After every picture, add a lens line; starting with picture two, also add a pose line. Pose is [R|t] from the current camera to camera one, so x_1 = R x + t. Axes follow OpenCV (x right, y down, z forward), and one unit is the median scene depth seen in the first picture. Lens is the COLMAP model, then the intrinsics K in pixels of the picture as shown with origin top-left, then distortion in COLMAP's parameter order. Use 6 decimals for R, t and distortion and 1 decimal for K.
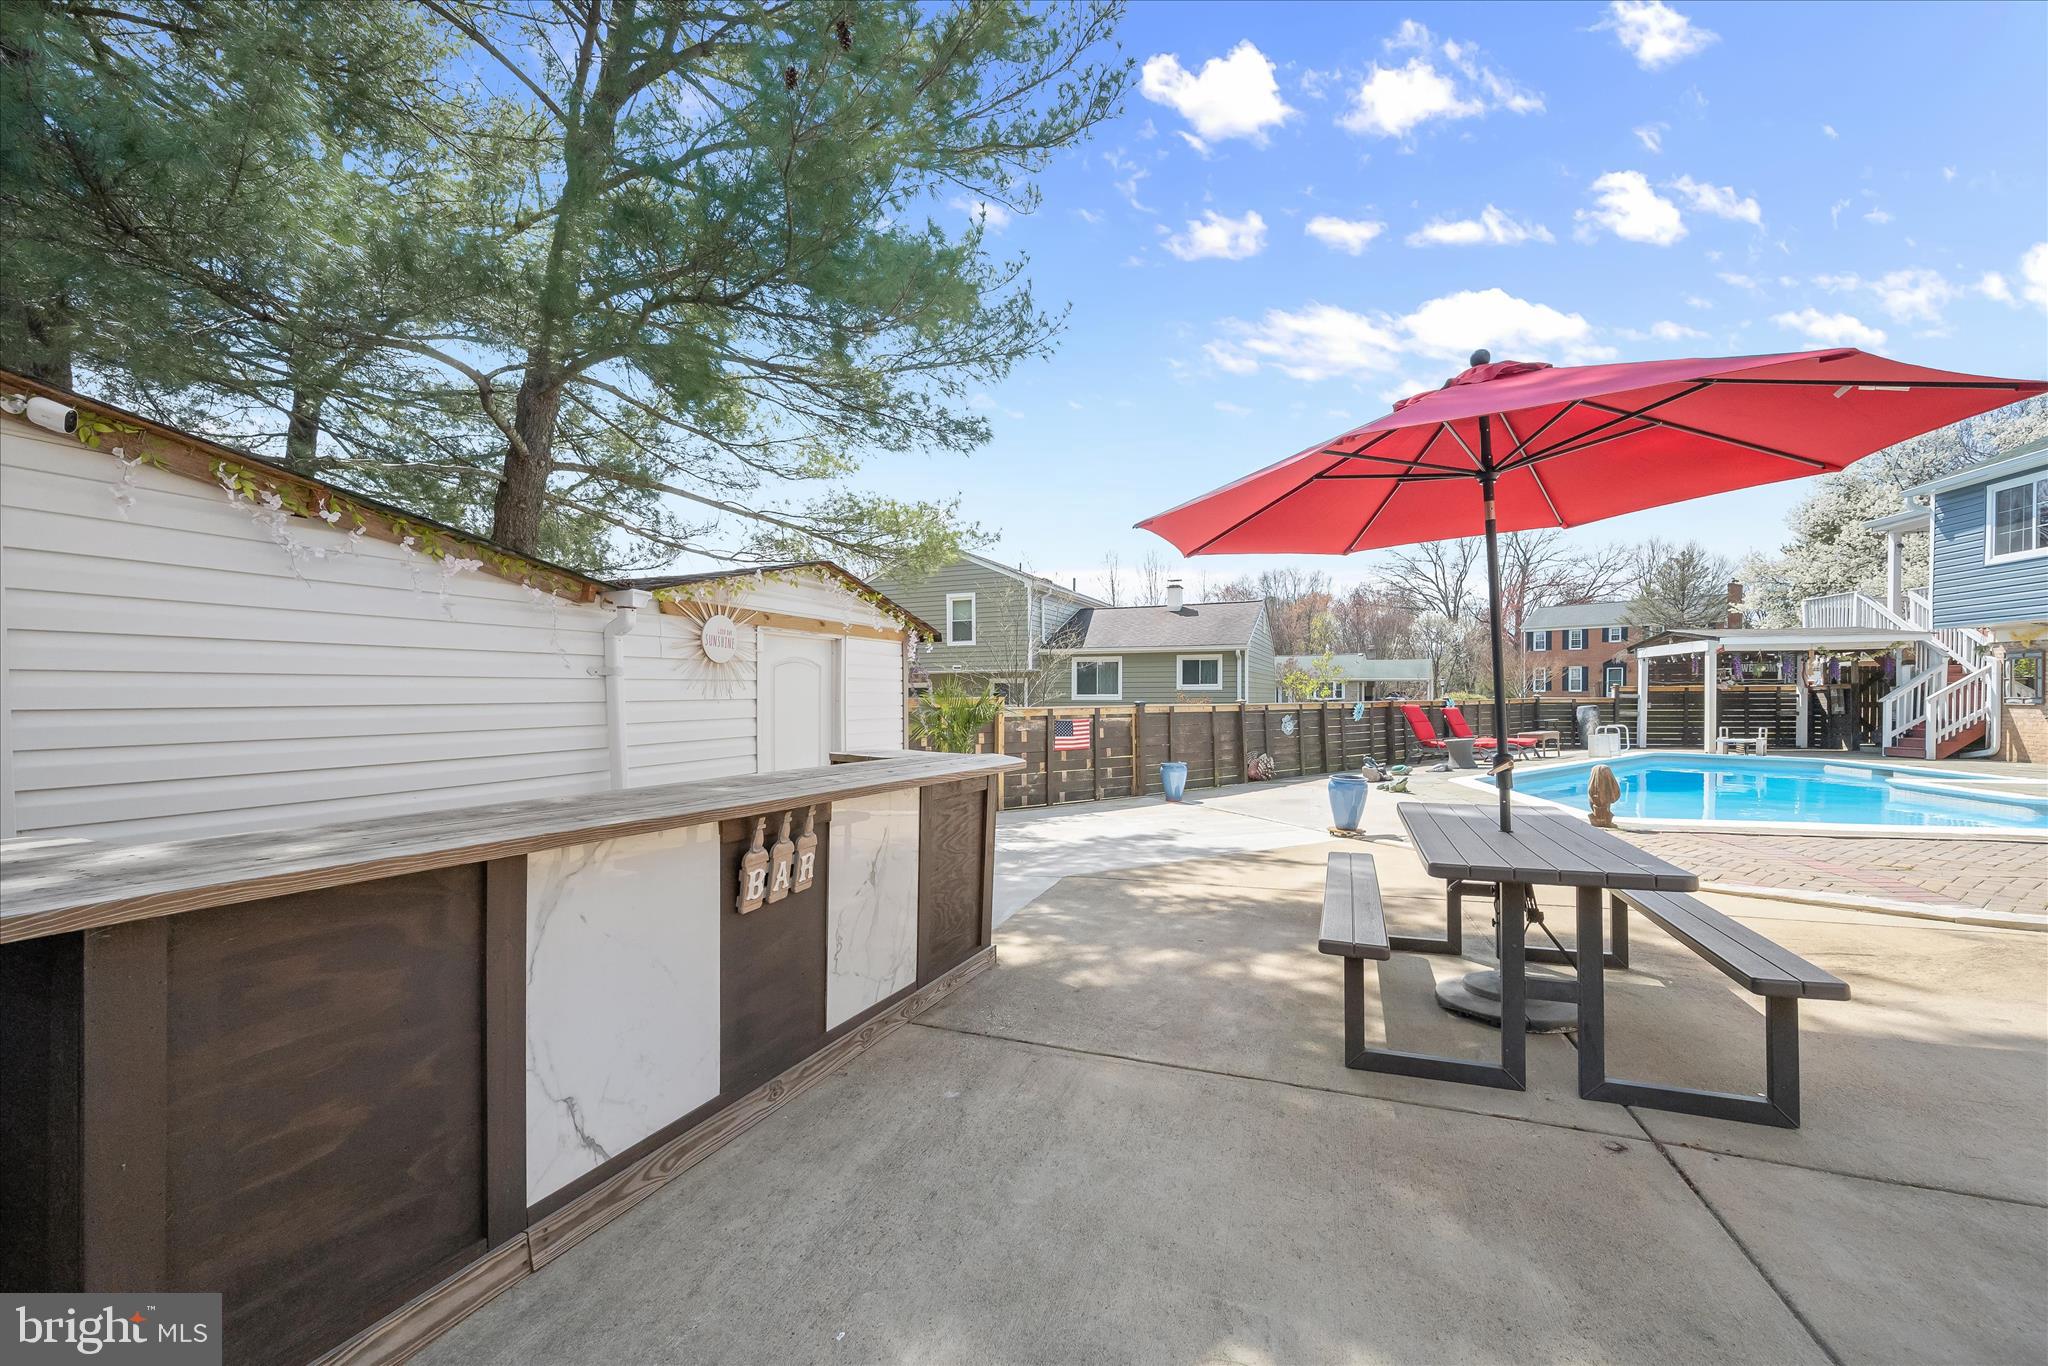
lens RADIAL K [[816.1, 0, 1028.3], [0, 816.1, 708.3], [0, 0, 1]] dist [0.000168, 0.000068]
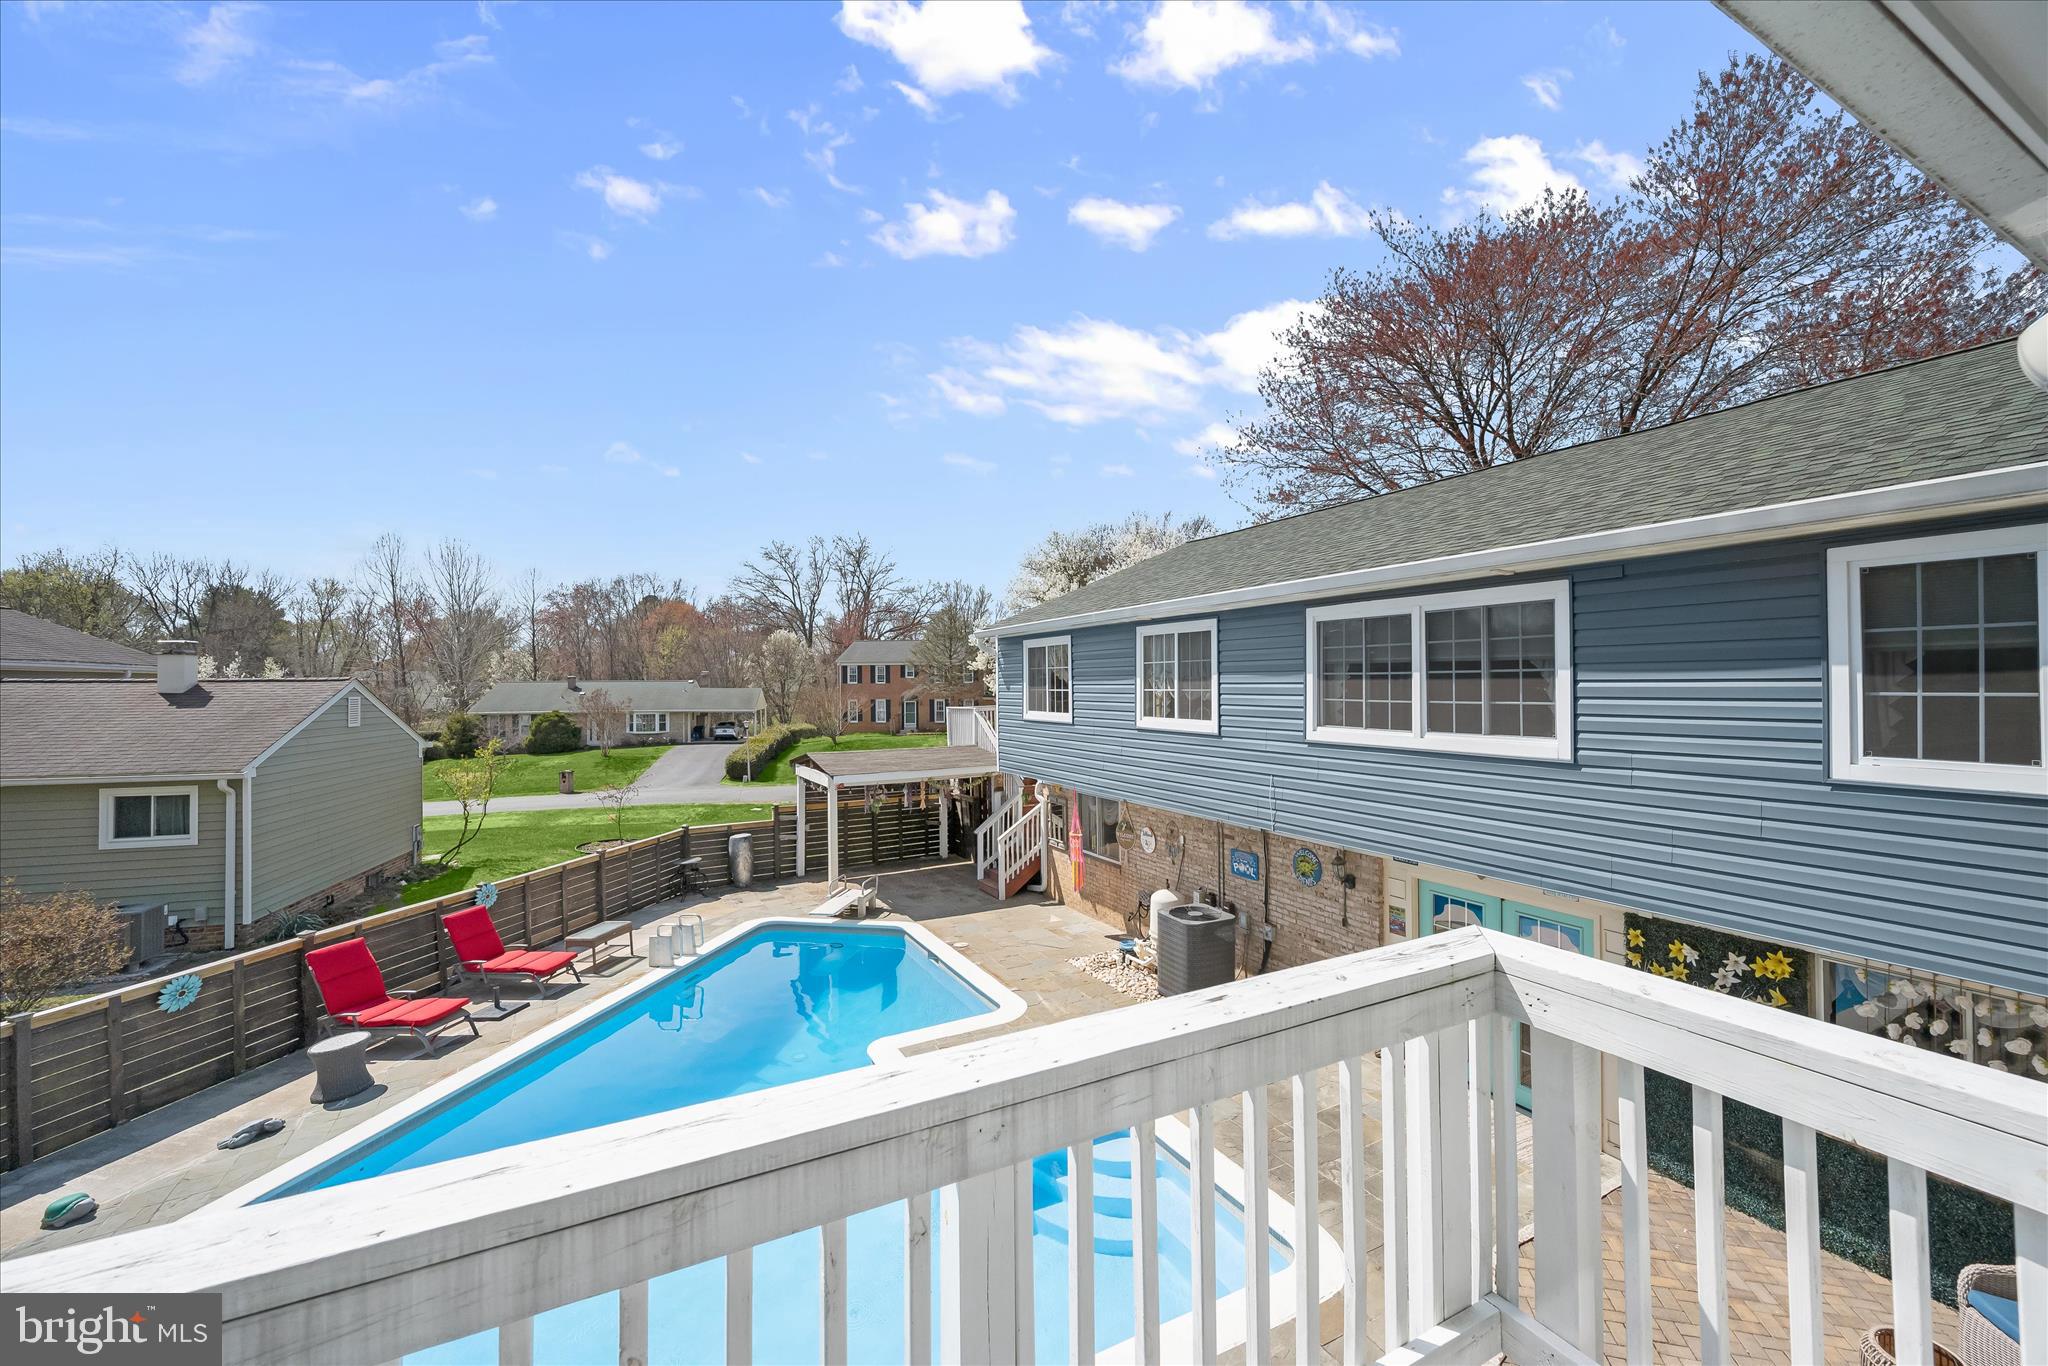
lens RADIAL K [[804.6, 0, 1024.0], [0, 804.6, 683.0], [0, 0, 1]] dist [-0.001475, -0.000025]
pose [[0.767963, 0.000797, 0.640494, 0.492862], [0.014617, 0.999717, -0.018769, -0.184895], [-0.640328, 0.023776, 0.767734, 0.216593]]
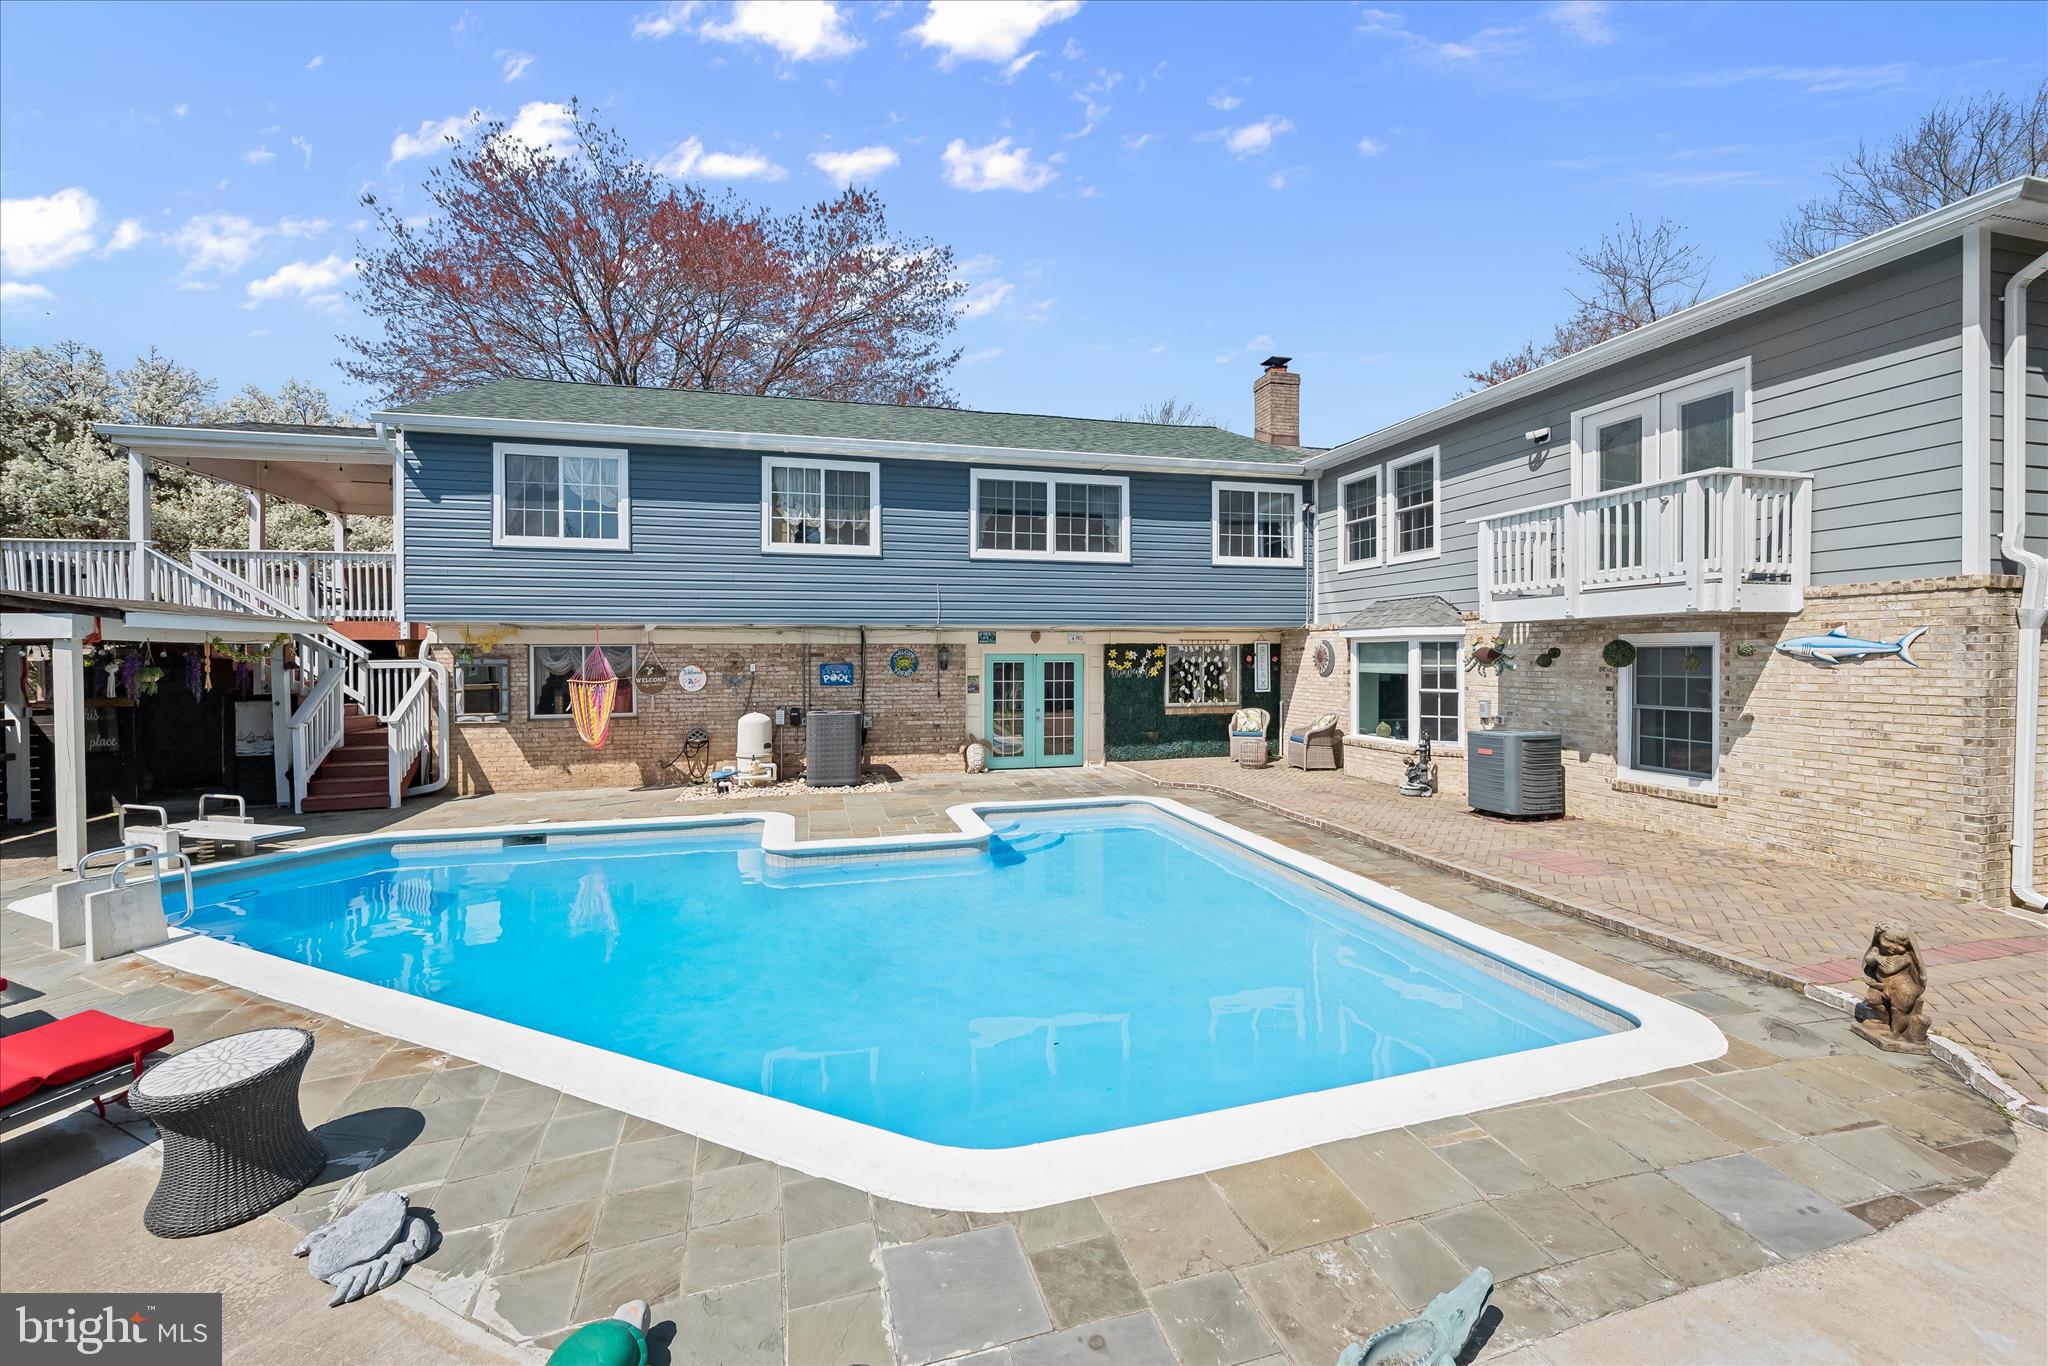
lens RADIAL K [[838.1, 0, 1028.0], [0, 838.1, 669.4], [0, 0, 1]] dist [0.000013, 0.000216]
pose [[-0.451157, -0.006170, 0.892423, 0.220258], [0.021300, 0.999617, 0.017679, -0.056955], [-0.892190, 0.026985, -0.450853, 0.837632]]
